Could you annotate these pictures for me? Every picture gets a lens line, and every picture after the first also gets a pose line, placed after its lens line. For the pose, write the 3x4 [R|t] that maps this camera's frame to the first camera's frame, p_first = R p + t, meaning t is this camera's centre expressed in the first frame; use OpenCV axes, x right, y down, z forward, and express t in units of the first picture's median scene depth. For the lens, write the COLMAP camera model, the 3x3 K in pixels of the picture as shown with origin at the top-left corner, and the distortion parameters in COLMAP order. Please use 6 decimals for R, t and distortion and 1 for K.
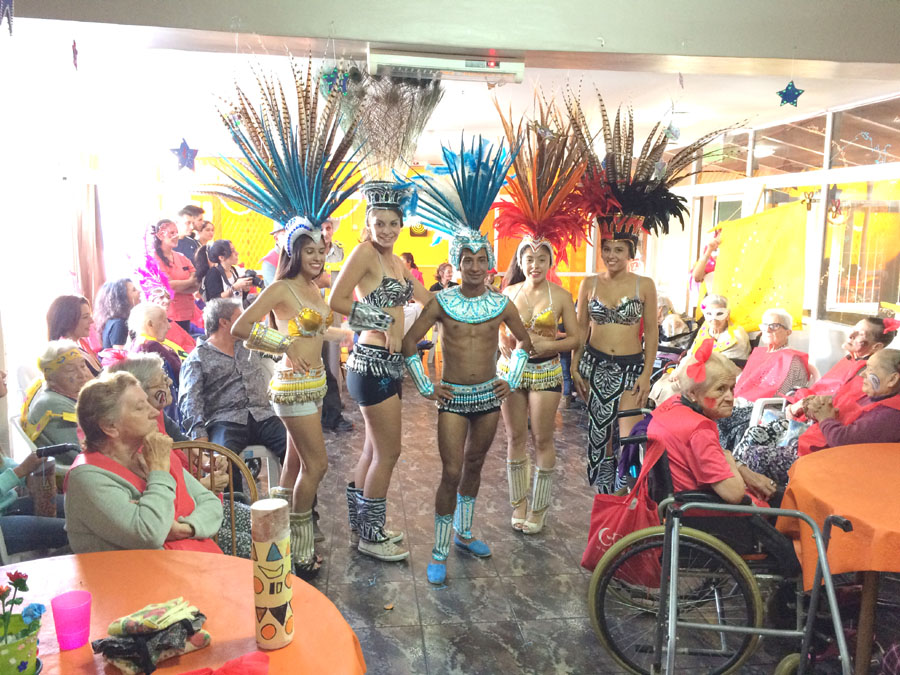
lens RADIAL K [[738.8, 0, 450.0], [0, 738.8, 337.5], [0, 0, 1]] dist [0.096810, -0.176948]
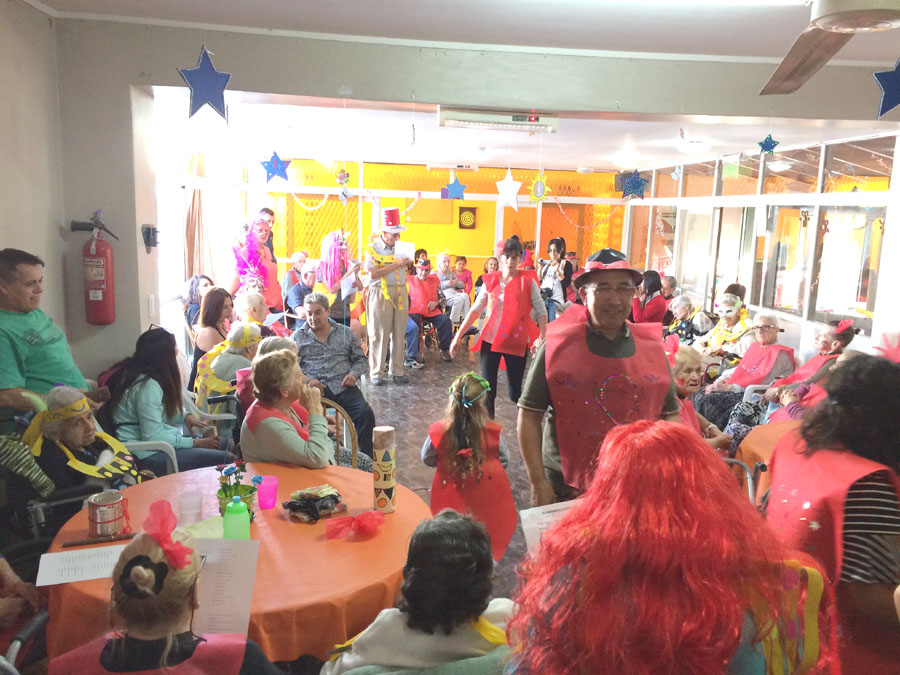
lens RADIAL K [[738.8, 0, 450.0], [0, 738.8, 337.5], [0, 0, 1]] dist [0.096810, -0.176948]
pose [[0.997885, 0.029766, -0.057796, -0.002049], [-0.028486, 0.999333, 0.022847, -0.013065], [0.058438, -0.021152, 0.998067, -0.367861]]
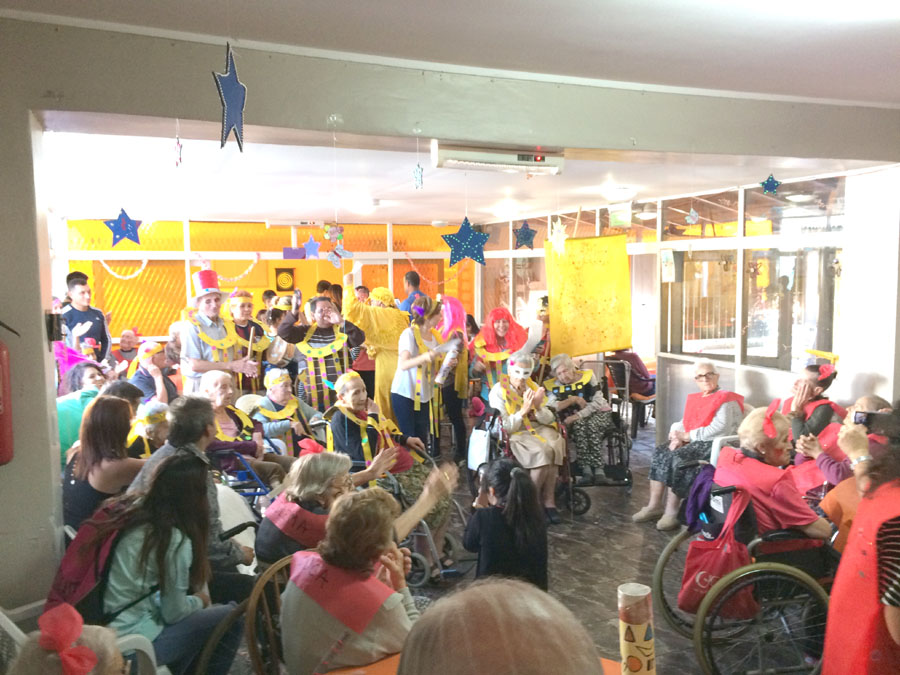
lens RADIAL K [[746.6, 0, 423.6], [0, 746.6, 341.2], [0, 0, 1]] dist [0.021649, 0.001265]
pose [[0.971234, -0.048124, 0.233213, -0.448855], [0.060260, 0.997159, -0.045192, -0.066208], [-0.230376, 0.057945, 0.971375, -0.026558]]
